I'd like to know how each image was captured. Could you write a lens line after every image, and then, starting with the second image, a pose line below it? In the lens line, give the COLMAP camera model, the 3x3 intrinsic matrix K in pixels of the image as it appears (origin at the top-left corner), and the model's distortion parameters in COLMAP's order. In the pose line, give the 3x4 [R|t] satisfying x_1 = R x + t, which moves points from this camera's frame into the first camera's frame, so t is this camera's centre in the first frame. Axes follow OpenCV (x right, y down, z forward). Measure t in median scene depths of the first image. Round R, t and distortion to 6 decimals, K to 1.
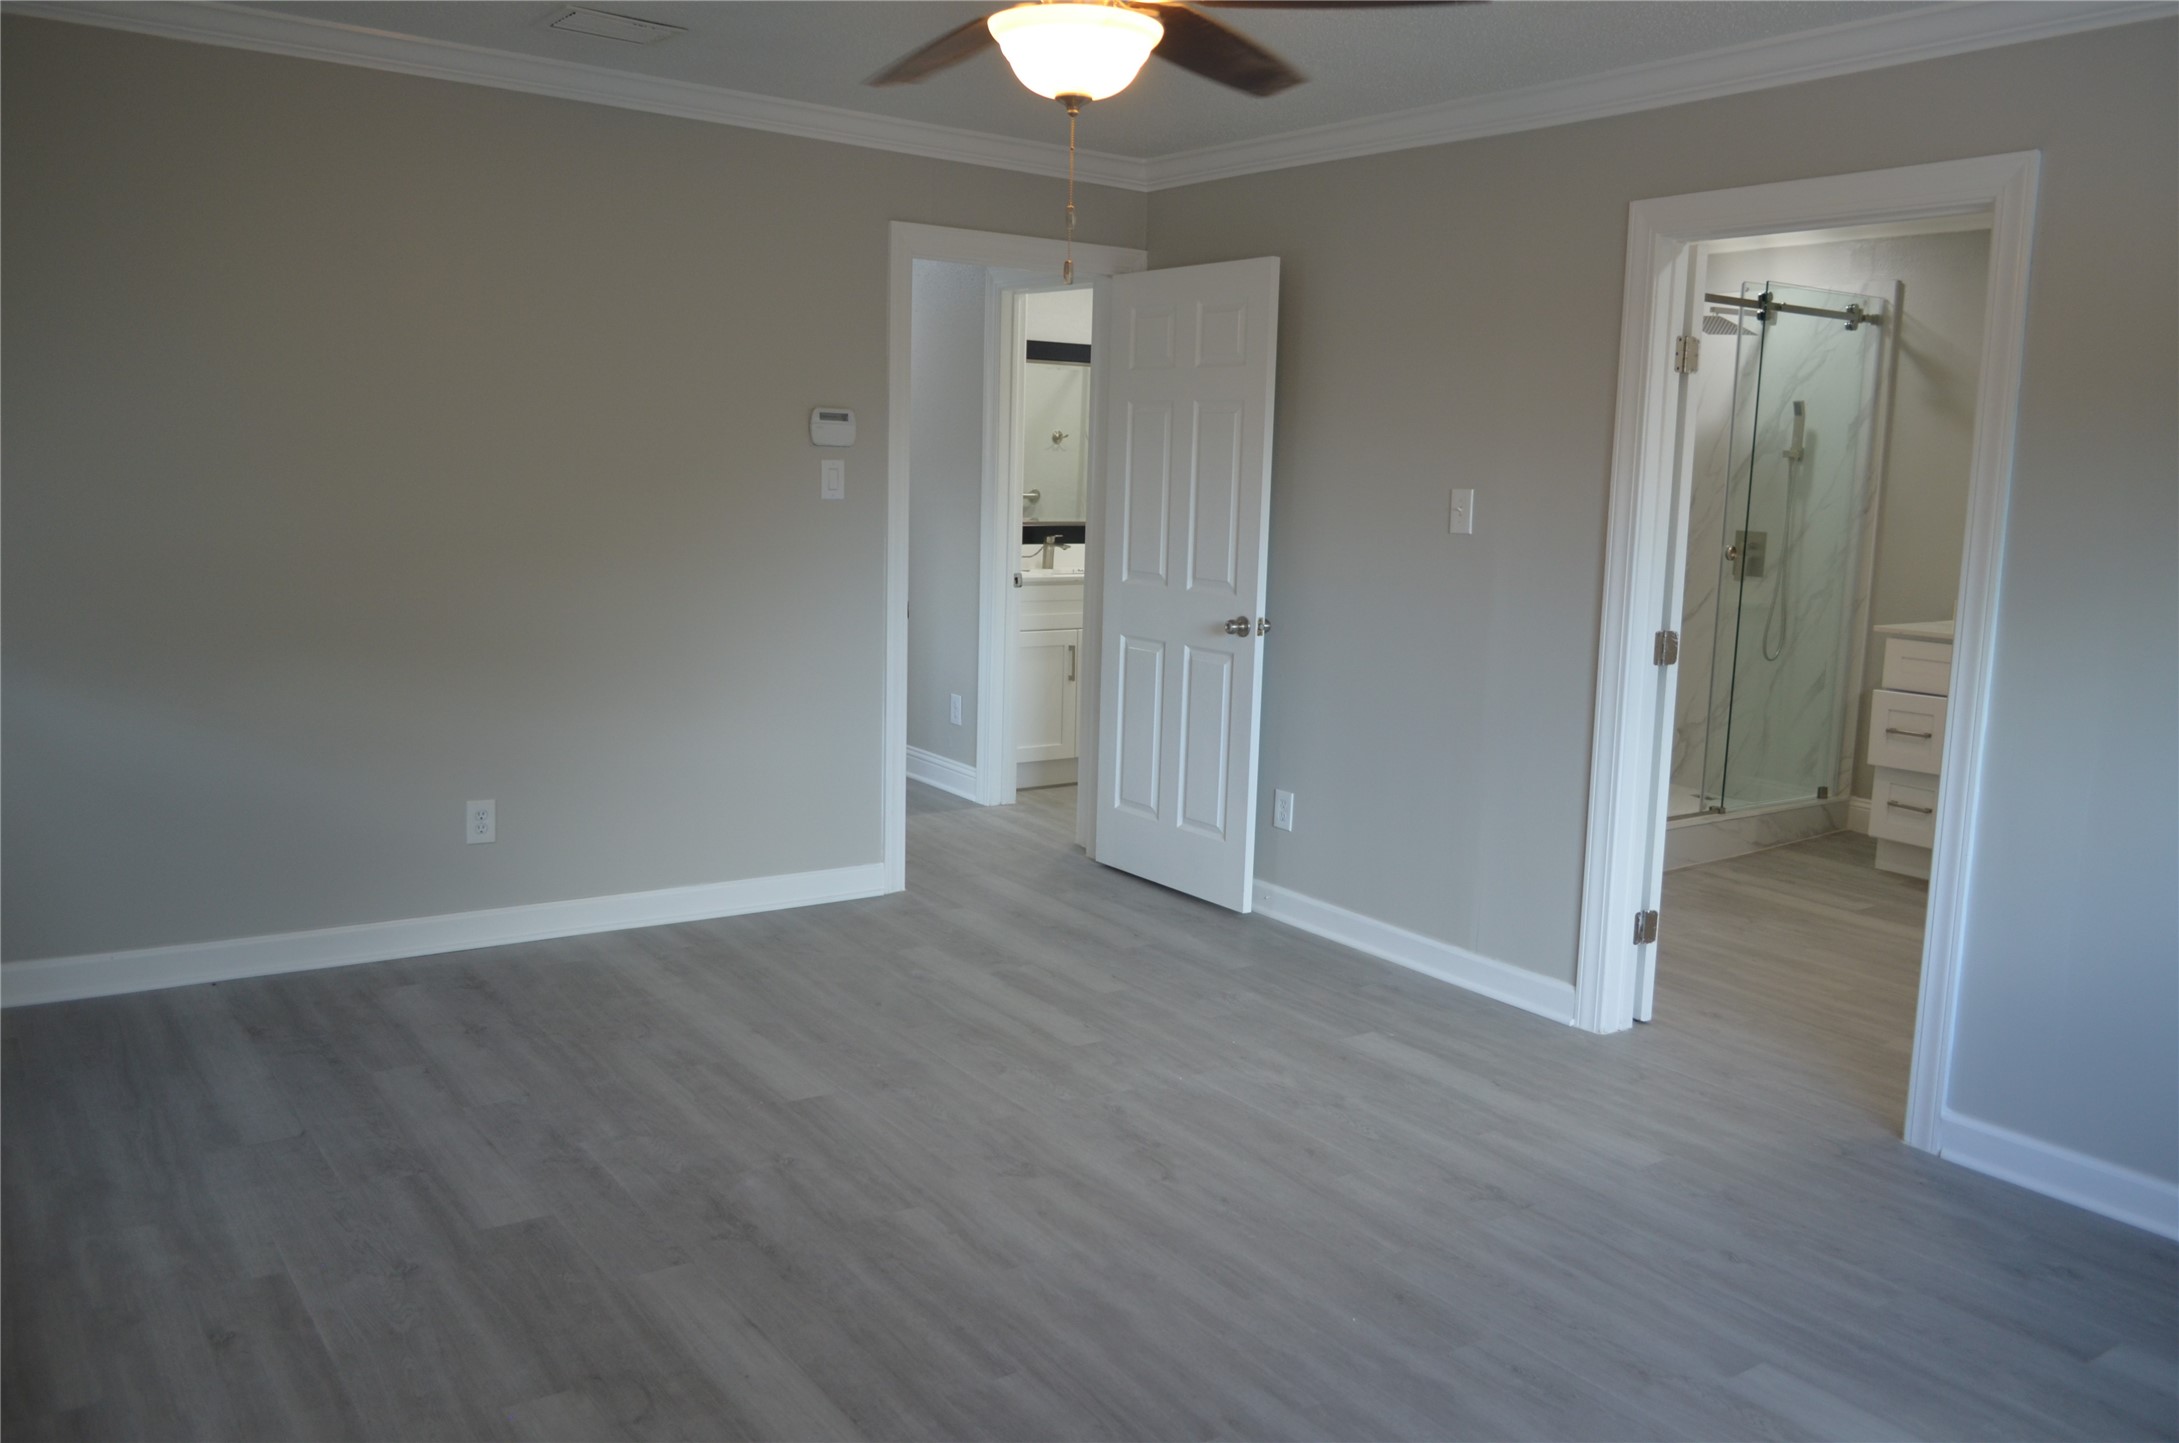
lens RADIAL K [[1703.8, 0, 1089.5], [0, 1703.8, 721.5], [0, 0, 1]] dist [-0.012270, -0.004562]
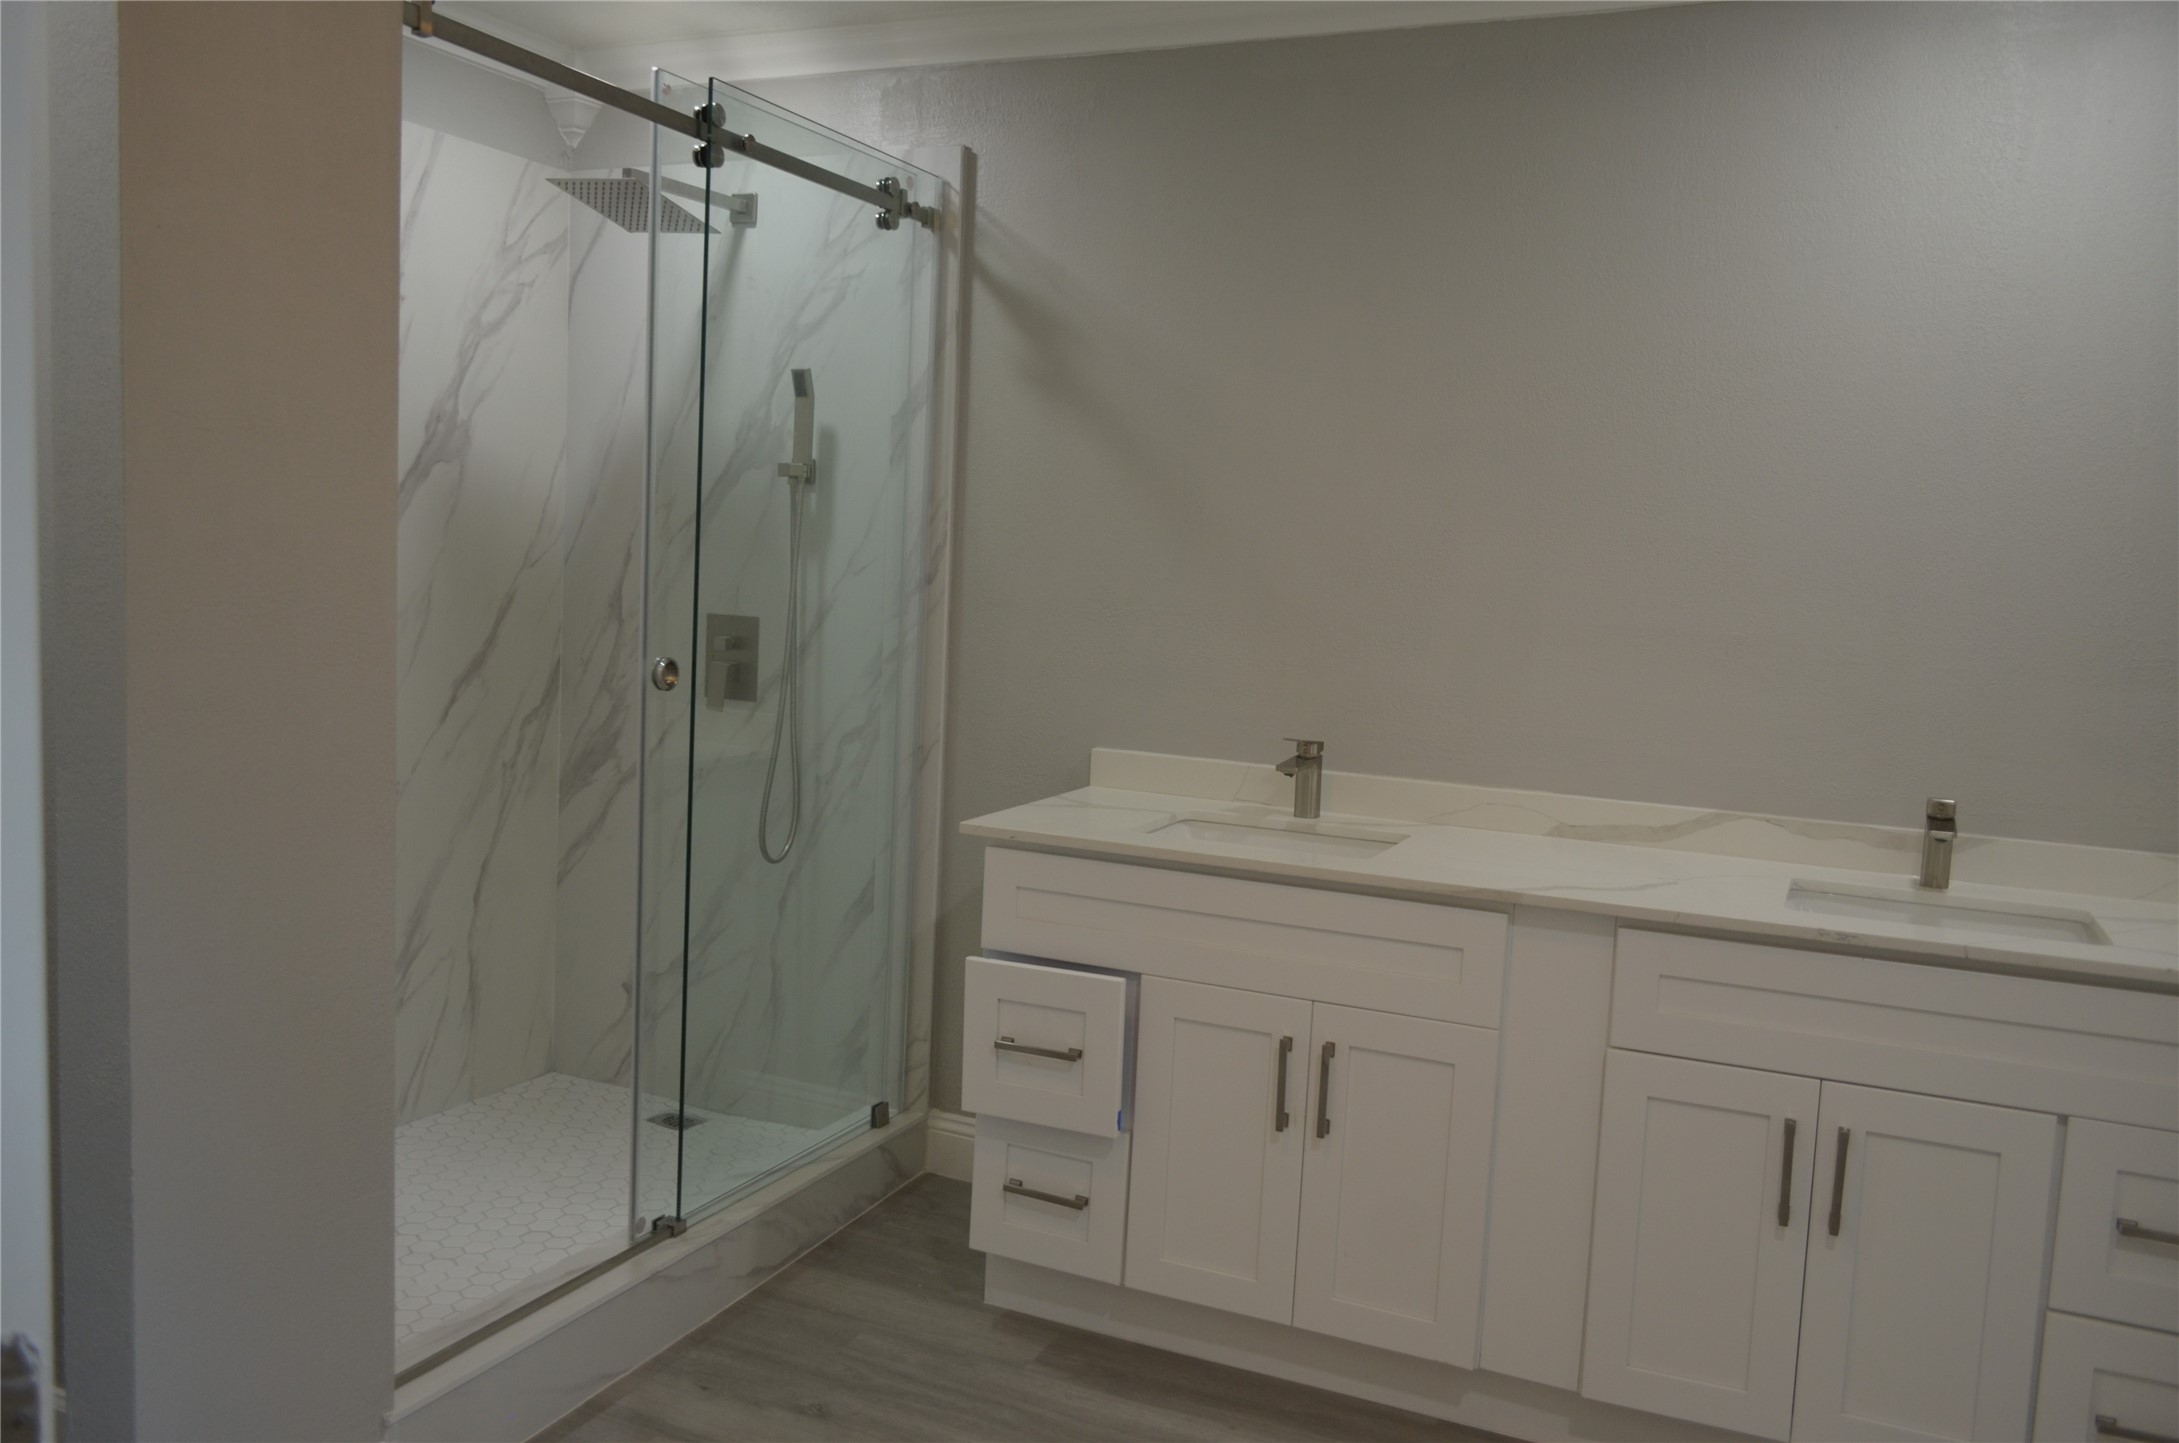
lens RADIAL K [[1703.8, 0, 1089.5], [0, 1703.8, 721.5], [0, 0, 1]] dist [-0.012270, -0.004562]
pose [[0.863901, -0.037214, 0.502286, 0.229661], [0.051425, 0.998572, -0.014463, -0.068873], [-0.501030, 0.038324, 0.864581, 0.512670]]
